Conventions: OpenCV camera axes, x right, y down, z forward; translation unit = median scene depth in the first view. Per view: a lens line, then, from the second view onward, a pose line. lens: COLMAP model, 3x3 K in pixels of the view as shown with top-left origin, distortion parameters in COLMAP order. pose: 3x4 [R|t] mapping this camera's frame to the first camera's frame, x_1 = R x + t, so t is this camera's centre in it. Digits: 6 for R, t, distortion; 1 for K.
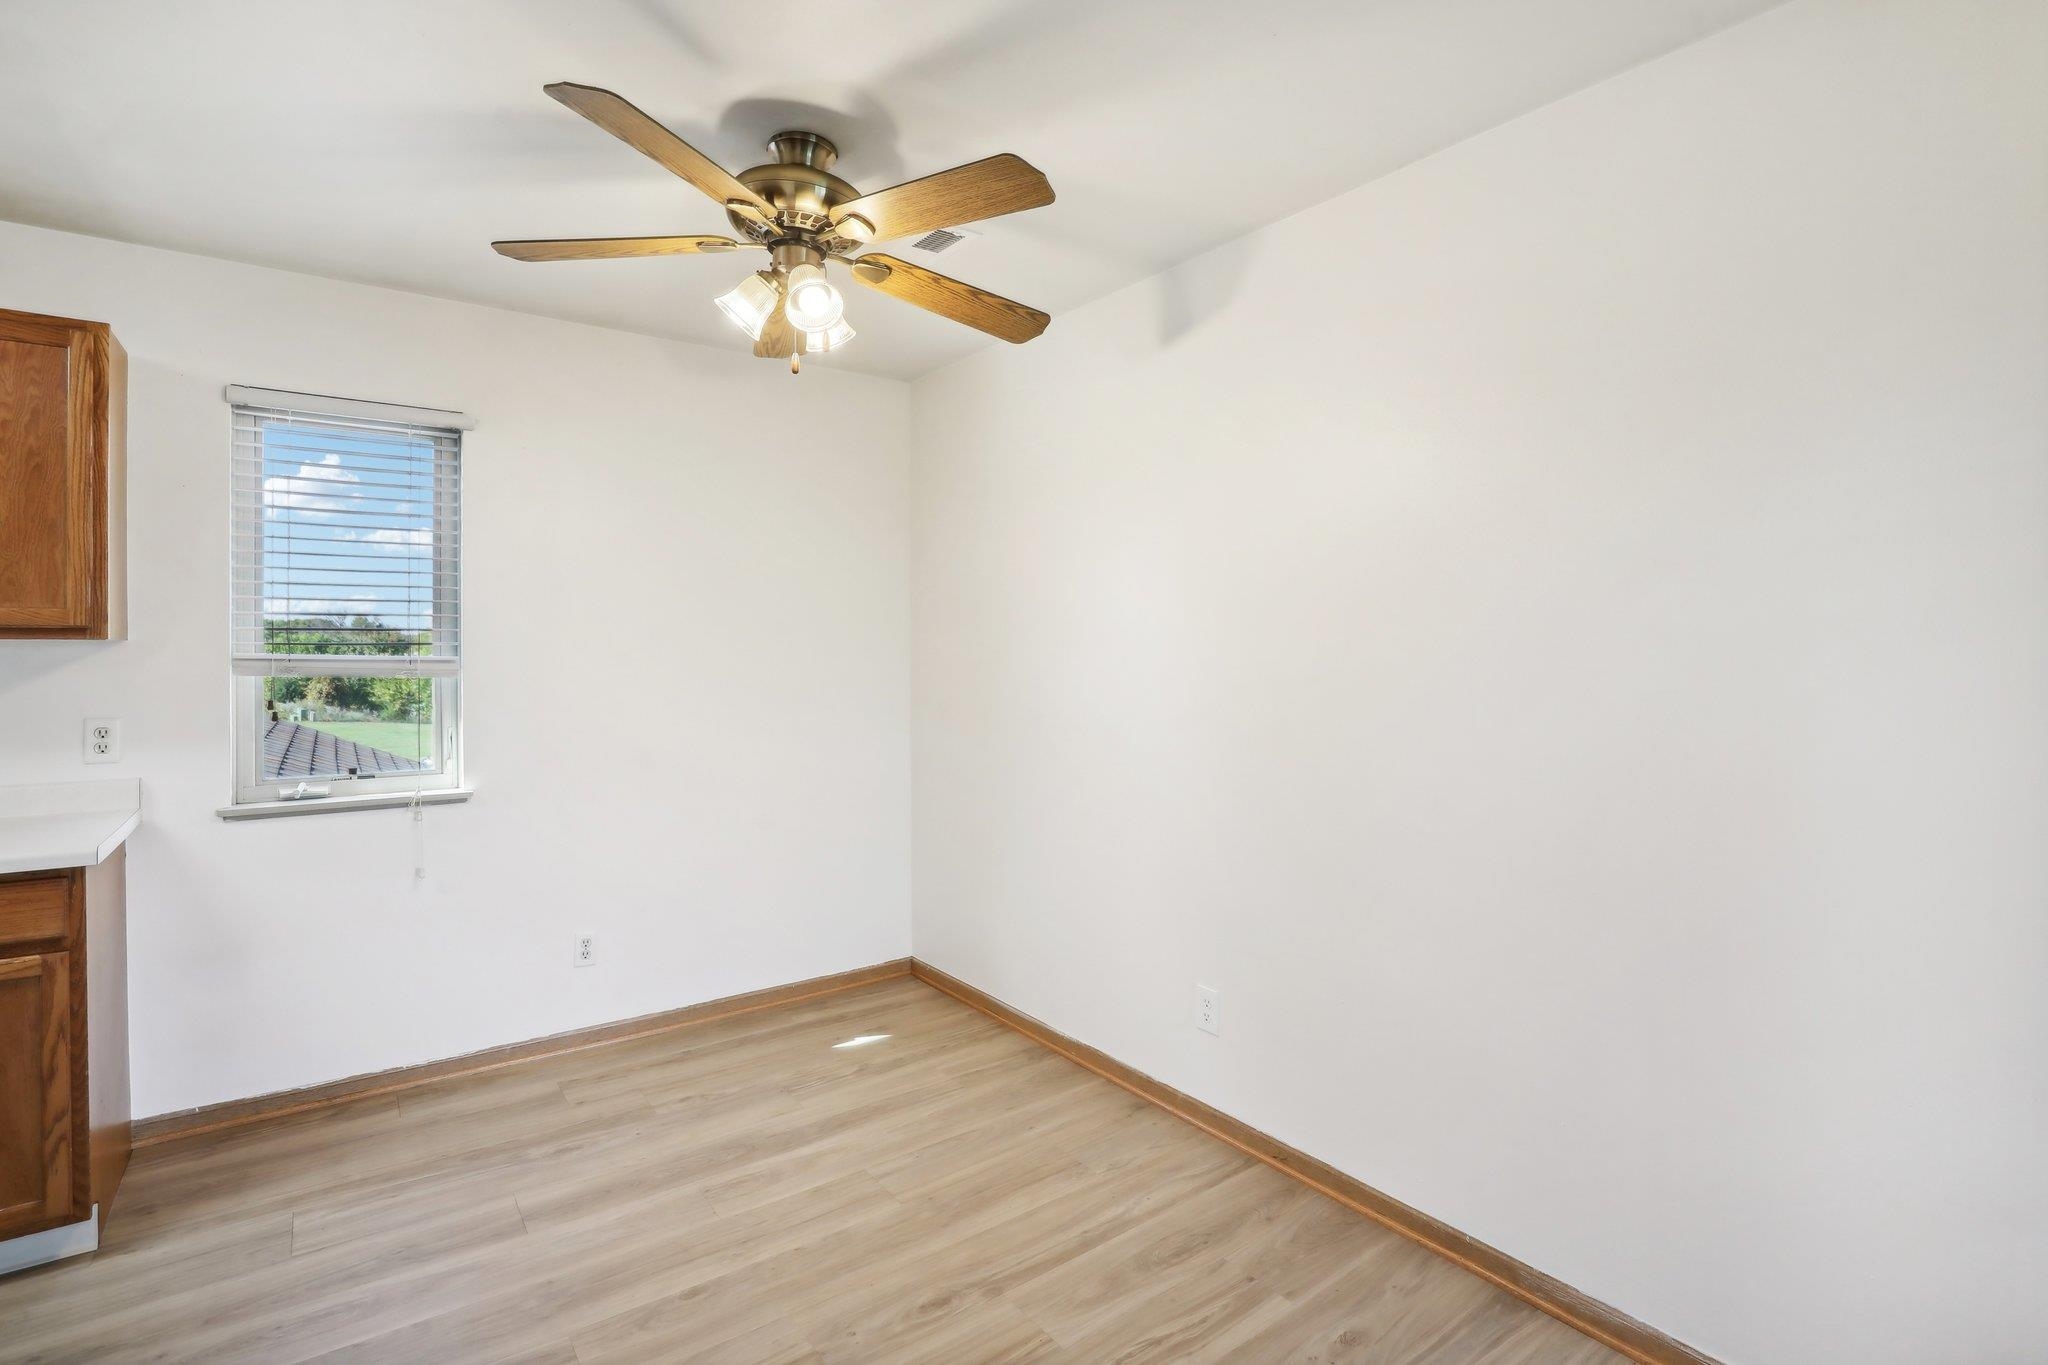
lens RADIAL K [[975.2, 0, 1022.7], [0, 975.2, 655.2], [0, 0, 1]] dist [-0.019562, 0.000731]
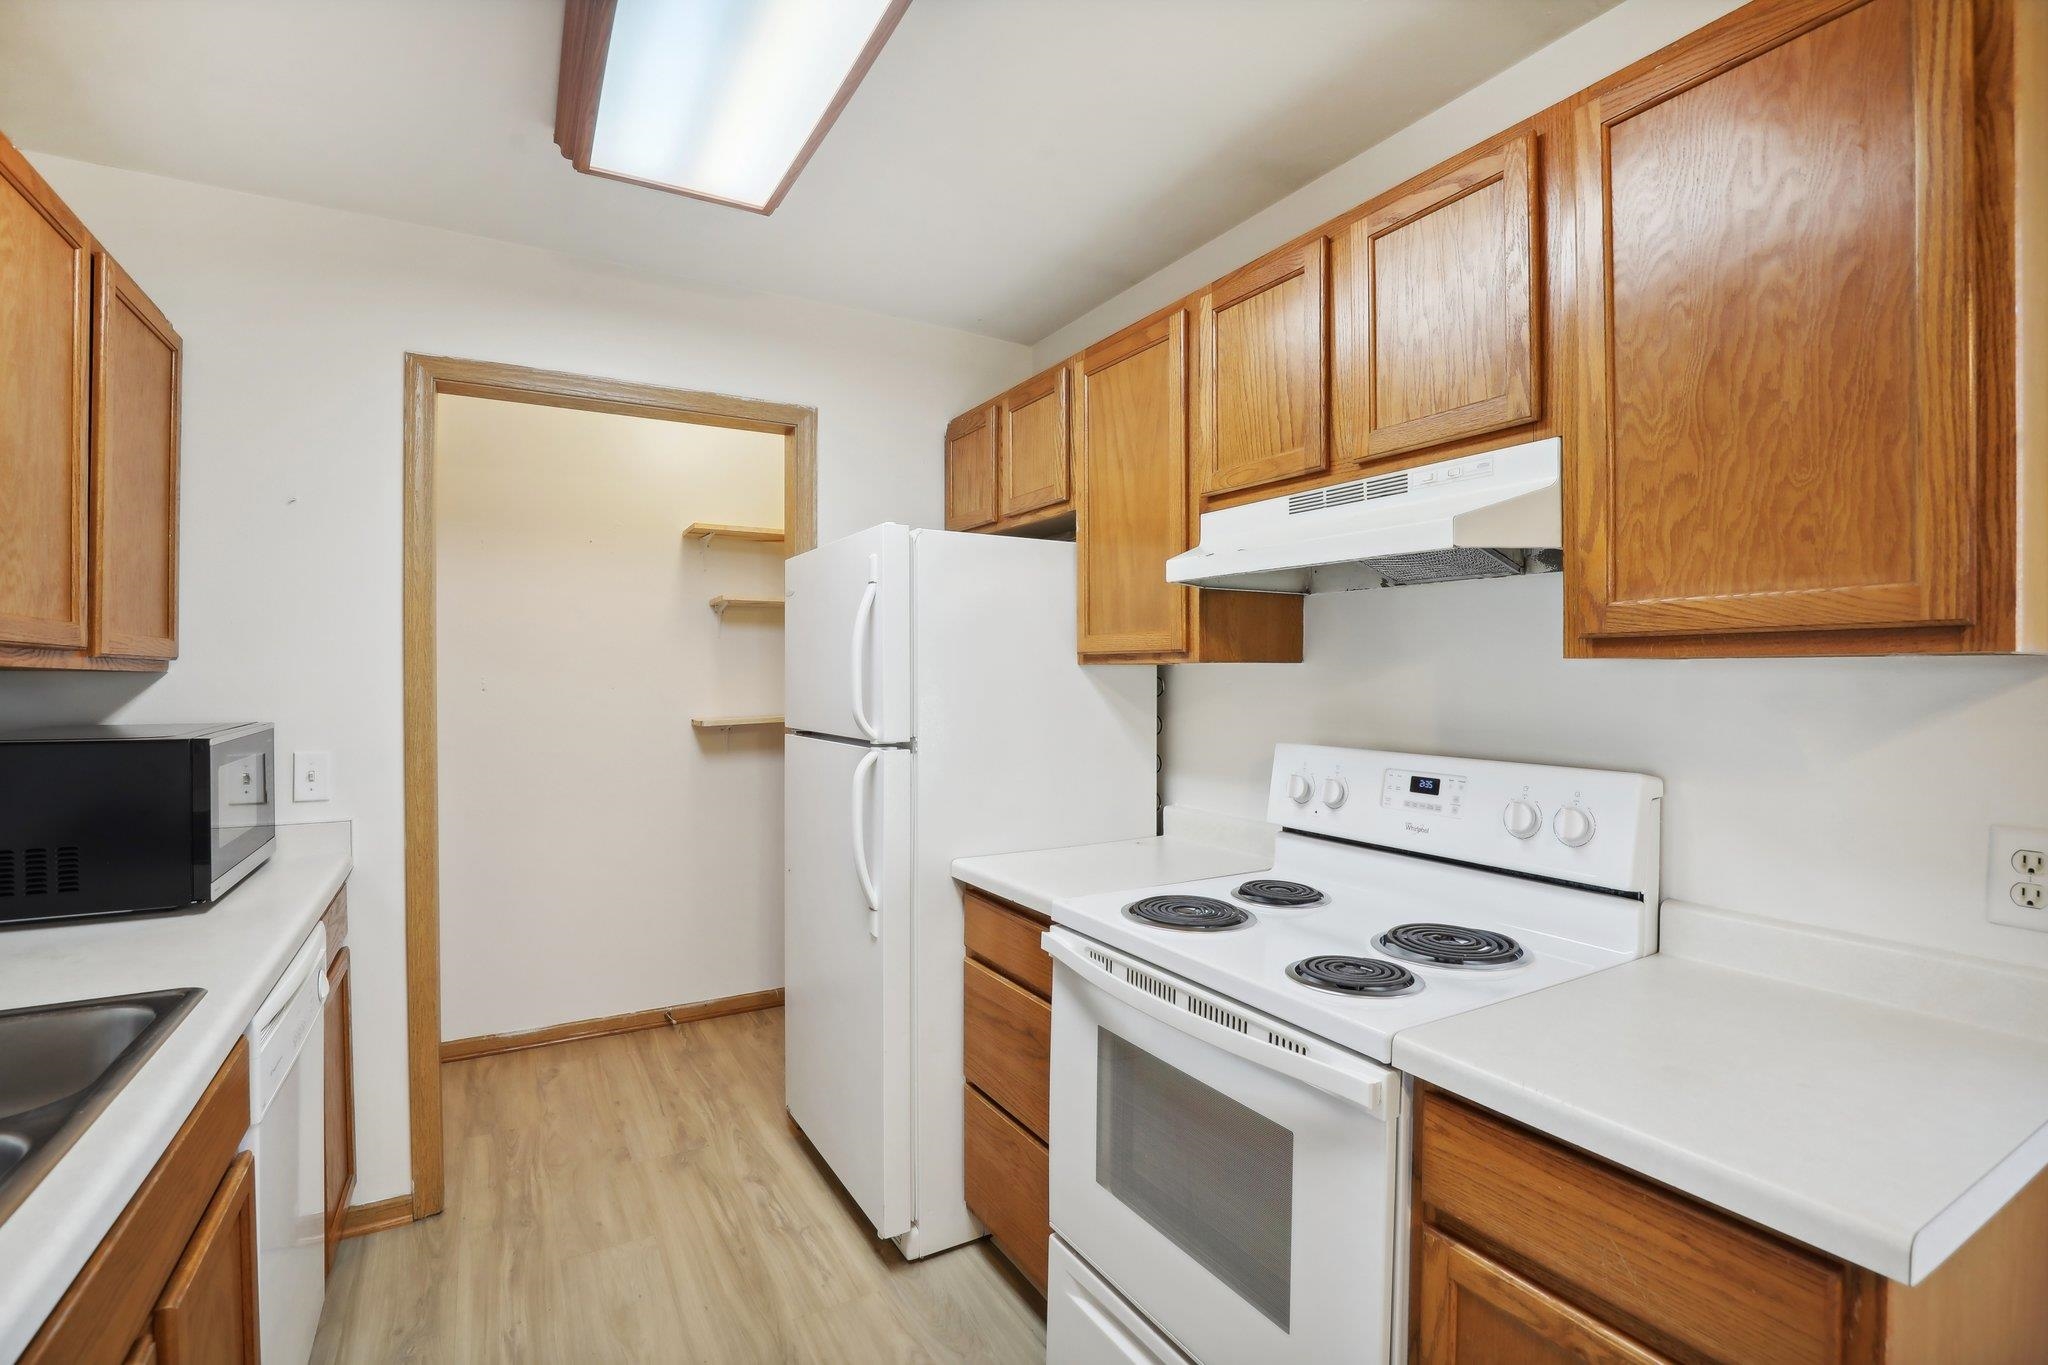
lens RADIAL K [[953.0, 0, 1045.6], [0, 953.0, 678.0], [0, 0, 1]] dist [-0.037926, 0.007754]
pose [[-0.101394, 0.004181, -0.994838, -0.471765], [-0.005179, 0.999975, 0.004730, -0.004620], [0.994833, 0.005632, -0.101370, 0.565587]]
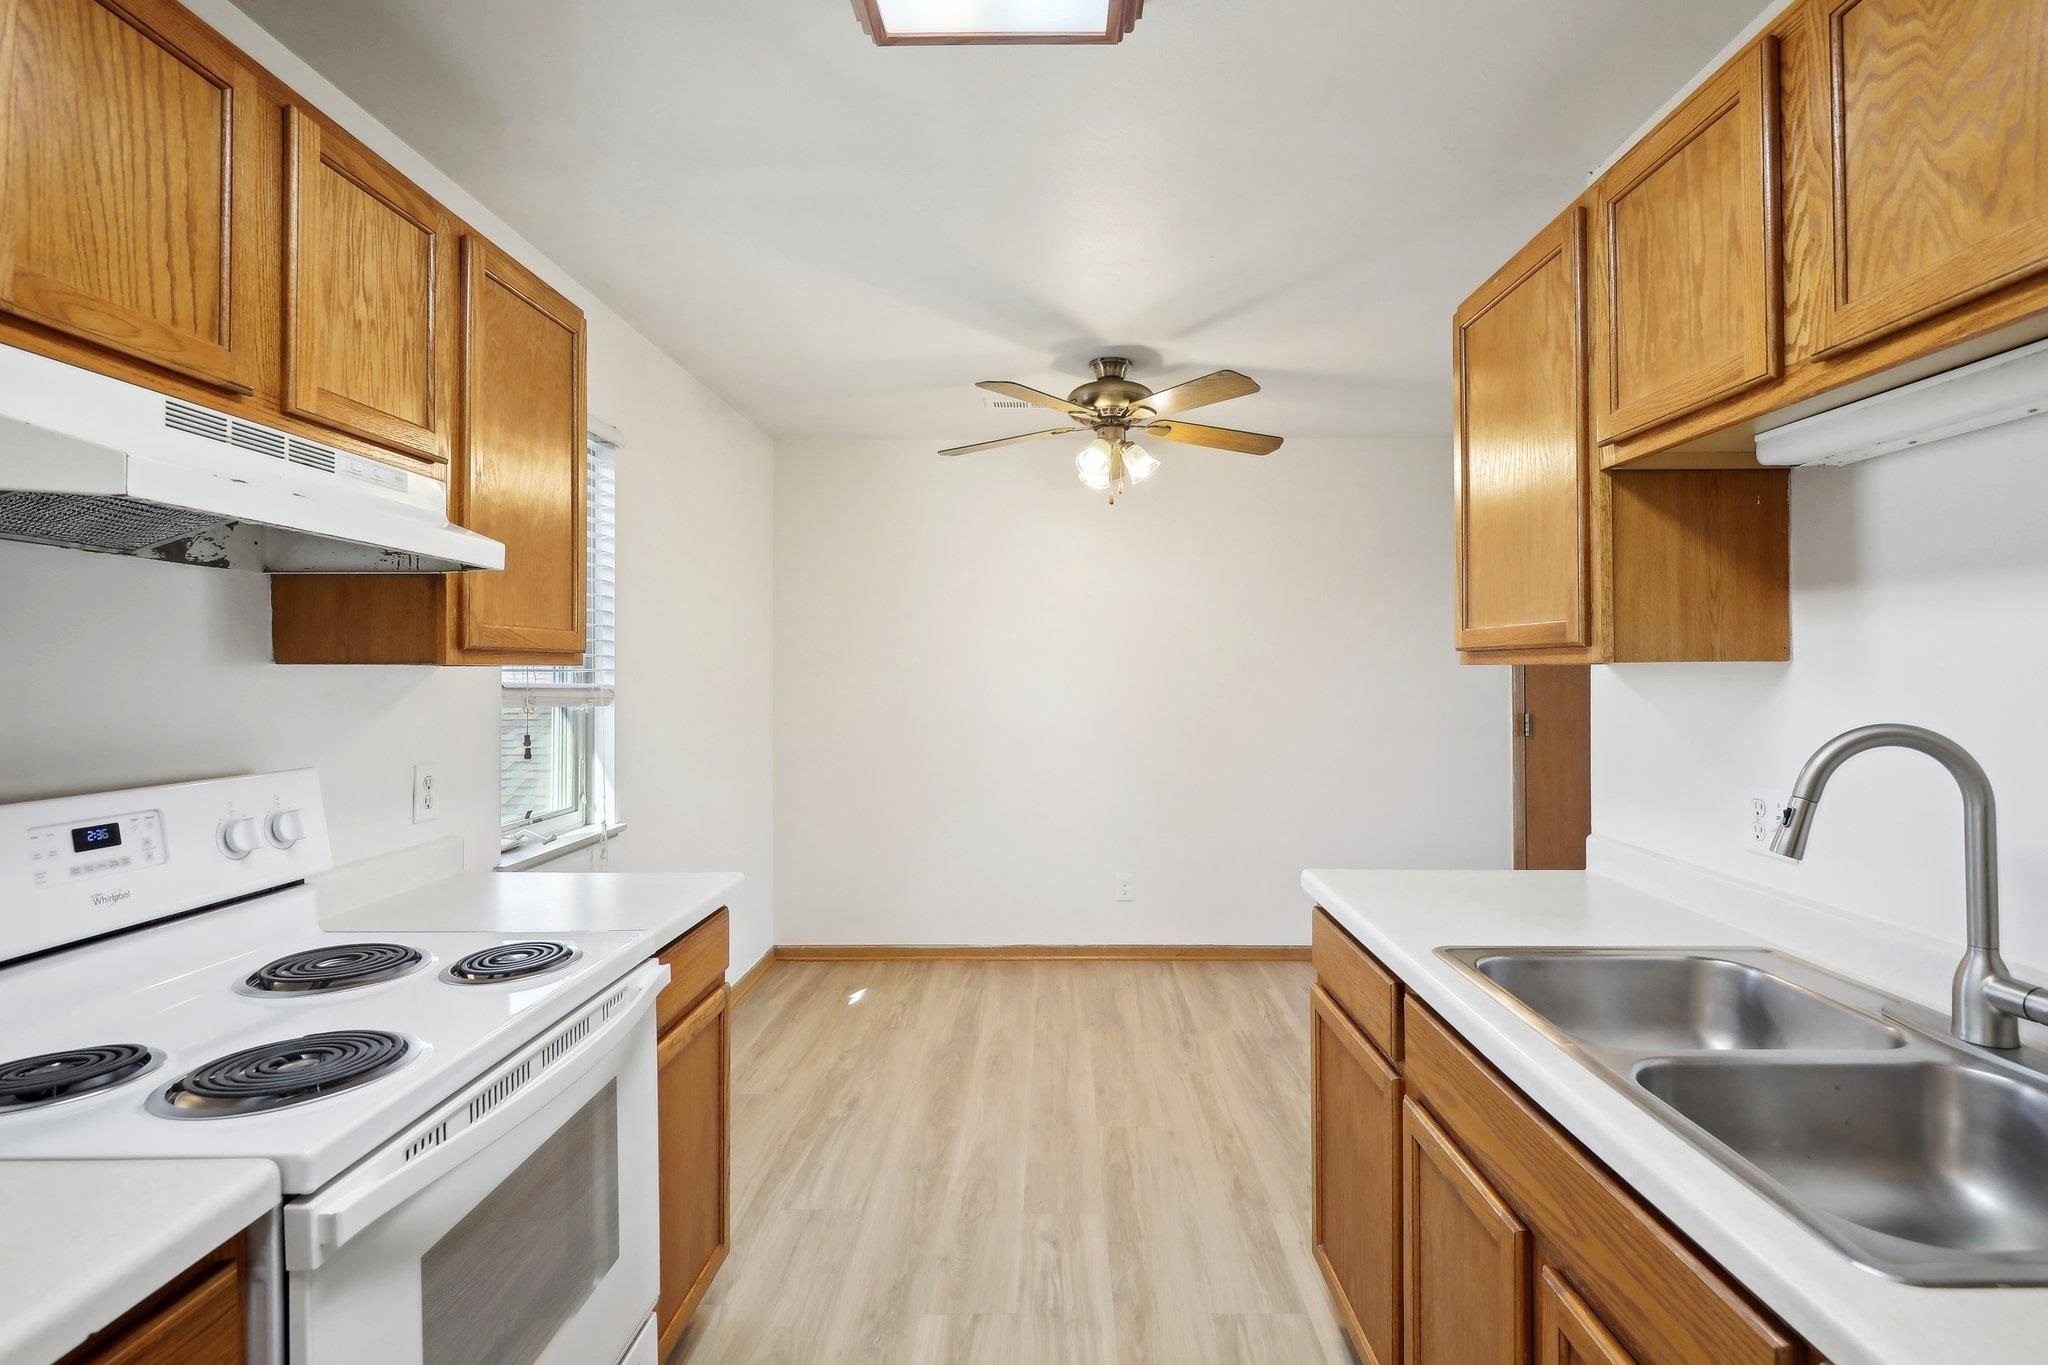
lens RADIAL K [[945.9, 0, 1048.4], [0, 945.9, 660.0], [0, 0, 1]] dist [-0.000449, -0.000142]
pose [[0.606059, 0.009594, 0.795362, -1.244276], [0.006745, 0.999829, -0.017201, -0.003735], [-0.795391, 0.015789, 0.605891, 0.106607]]
